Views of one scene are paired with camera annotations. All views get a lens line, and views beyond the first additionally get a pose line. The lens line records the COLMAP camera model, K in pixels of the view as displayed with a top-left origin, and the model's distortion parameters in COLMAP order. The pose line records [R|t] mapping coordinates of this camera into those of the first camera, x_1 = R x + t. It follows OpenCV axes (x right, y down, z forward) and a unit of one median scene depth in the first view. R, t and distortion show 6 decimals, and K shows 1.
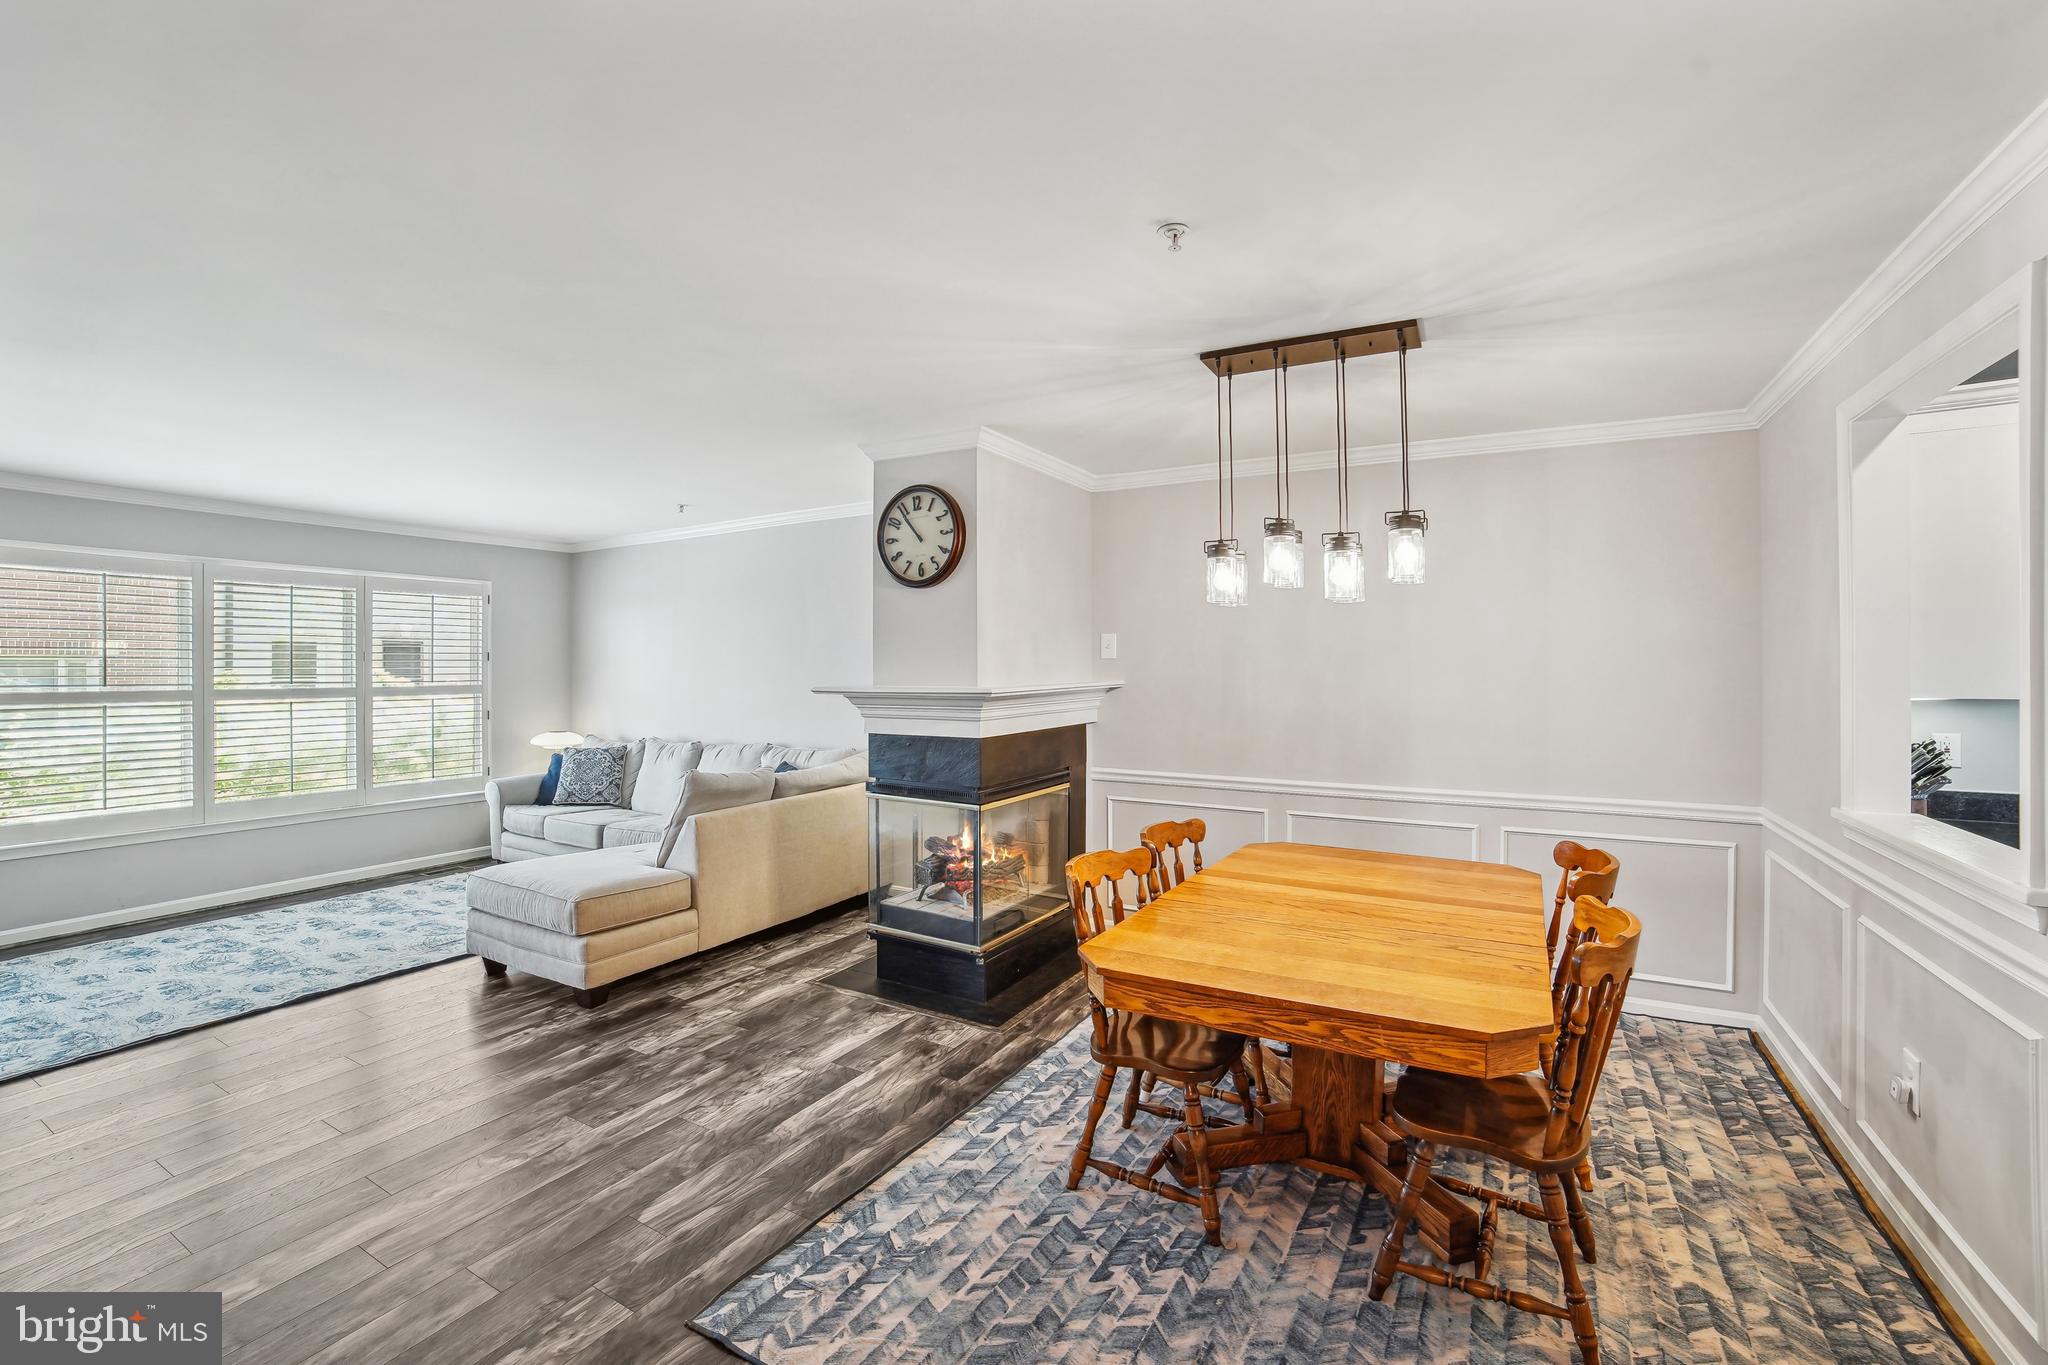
lens RADIAL K [[852.9, 0, 1020.9], [0, 852.9, 674.2], [0, 0, 1]] dist [-0.082876, 0.027897]
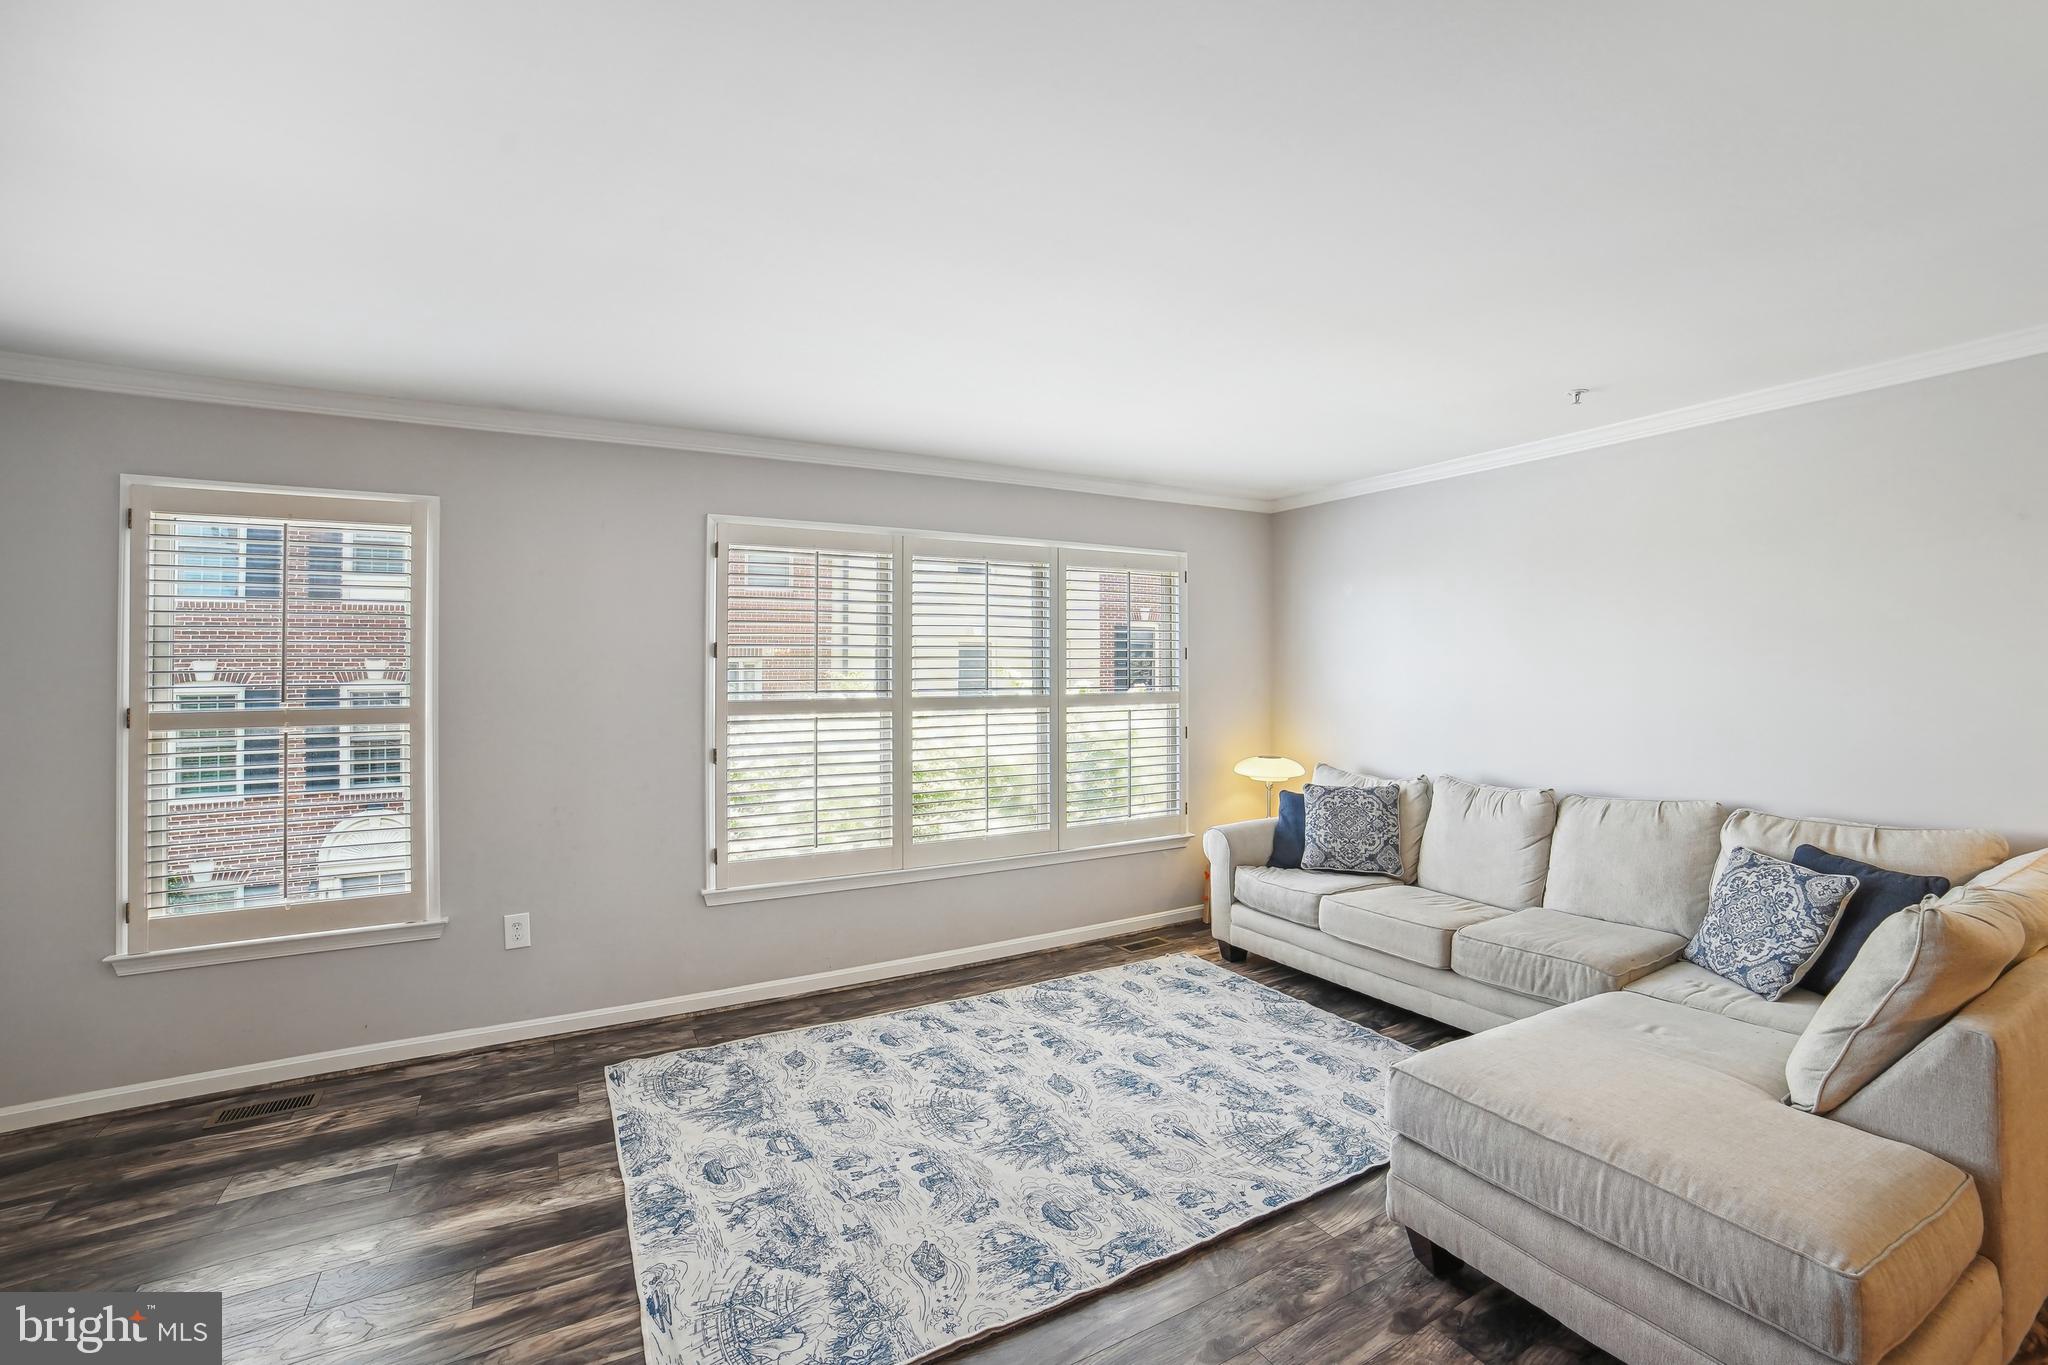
lens RADIAL K [[869.4, 0, 1024.5], [0, 869.4, 662.9], [0, 0, 1]] dist [-0.088703, 0.032395]
pose [[0.855957, -0.006459, -0.517007, -0.621296], [-0.000768, 0.999905, -0.013762, -0.003086], [0.517047, 0.012177, 0.855870, 0.443163]]
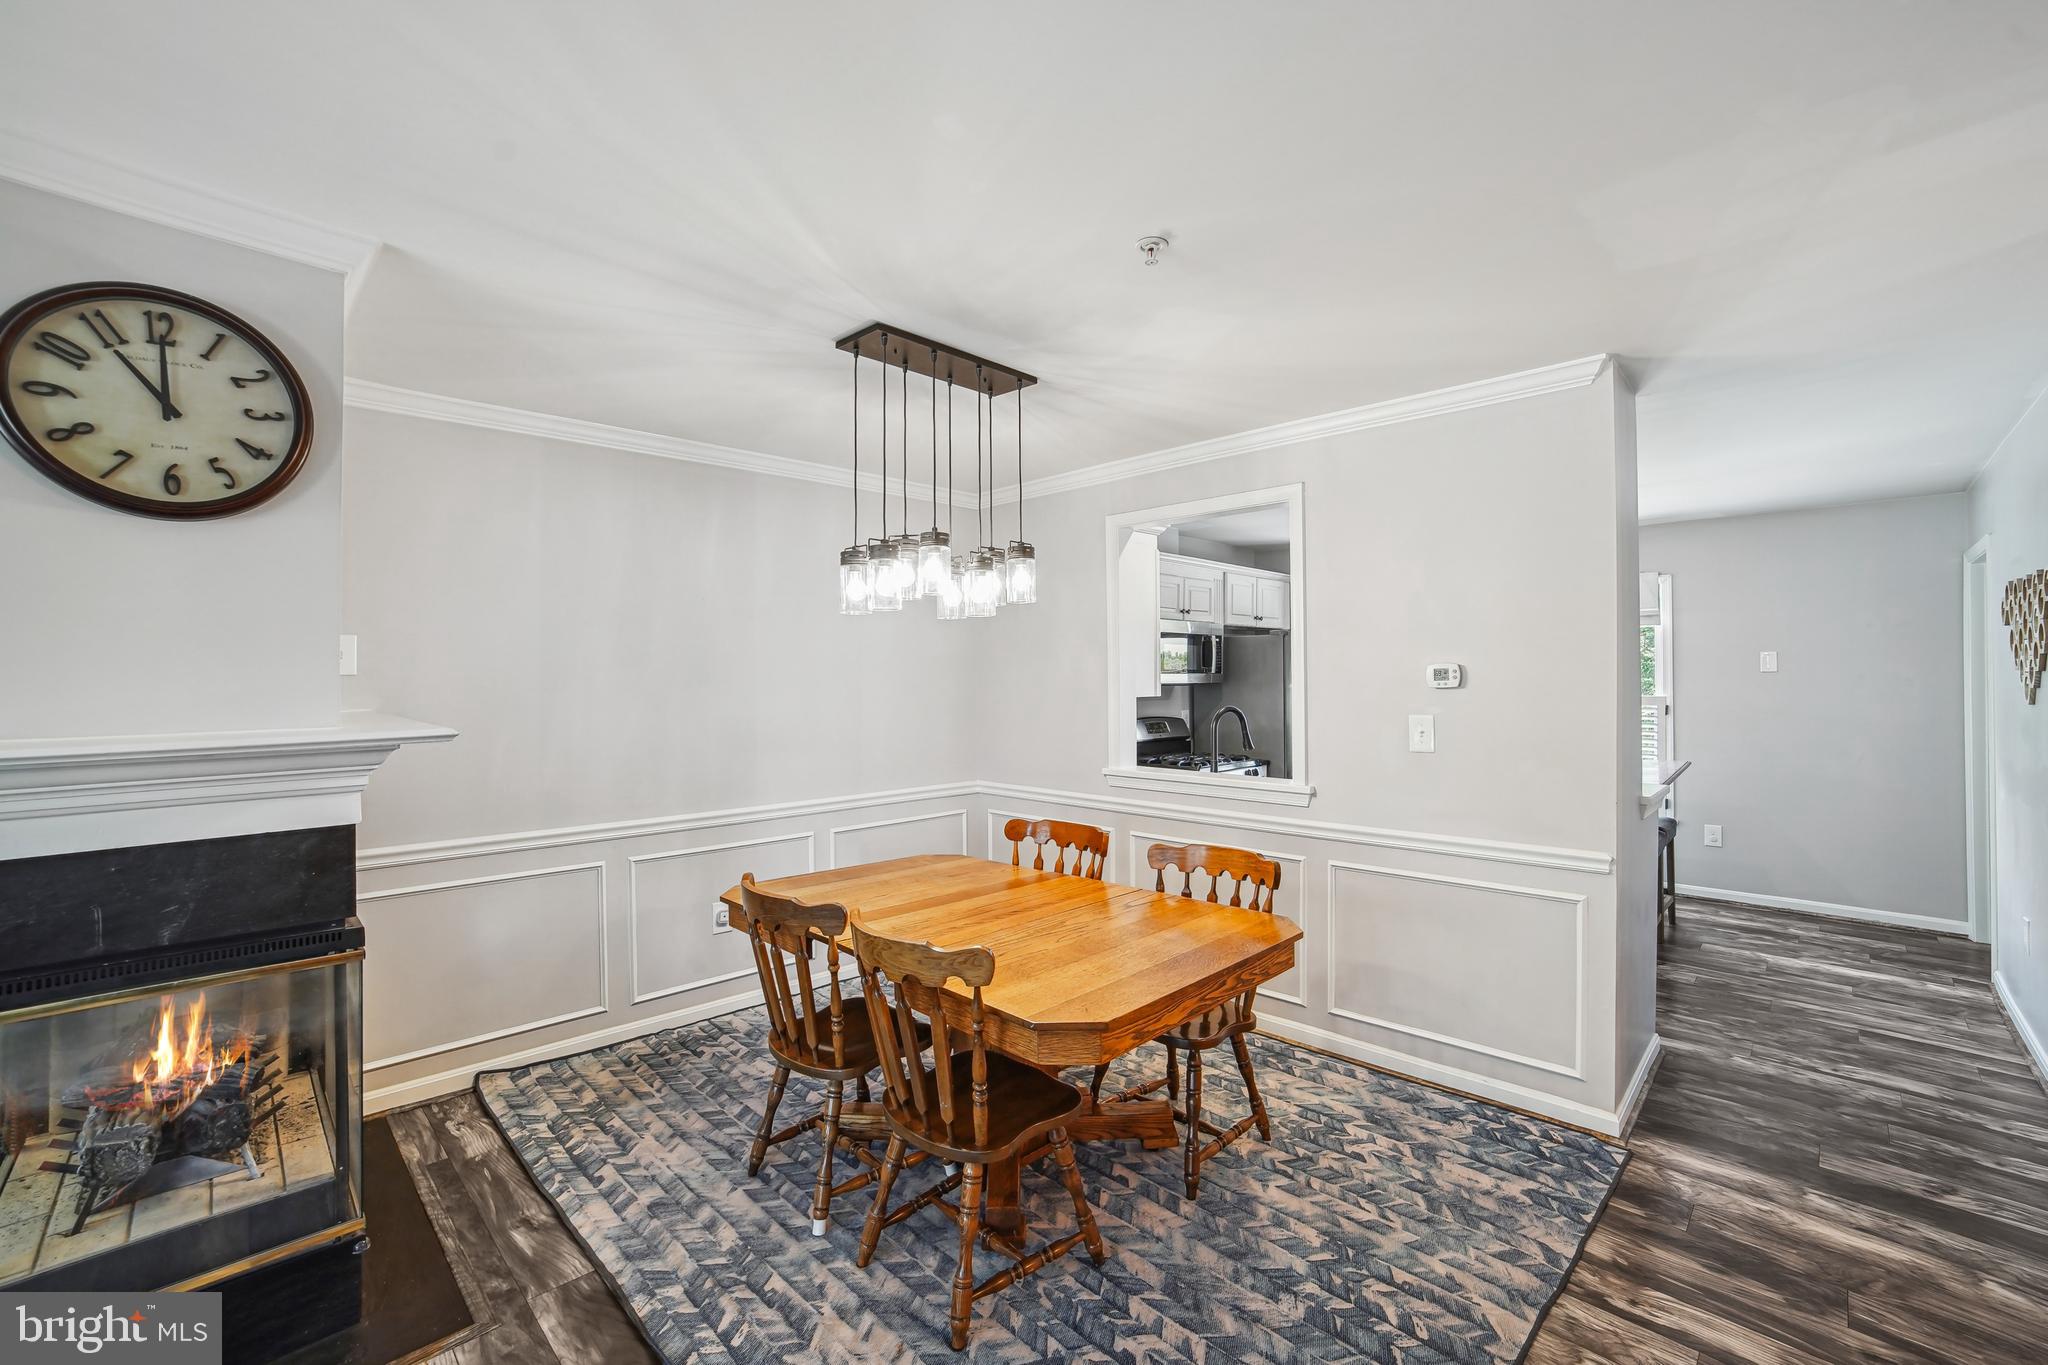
lens RADIAL K [[852.9, 0, 1020.9], [0, 852.9, 674.2], [0, 0, 1]] dist [-0.082876, 0.027897]
pose [[0.268797, 0.003161, 0.963192, -0.406467], [0.019570, 0.999770, -0.008742, -0.004655], [-0.962998, 0.021199, 0.268674, 0.442070]]
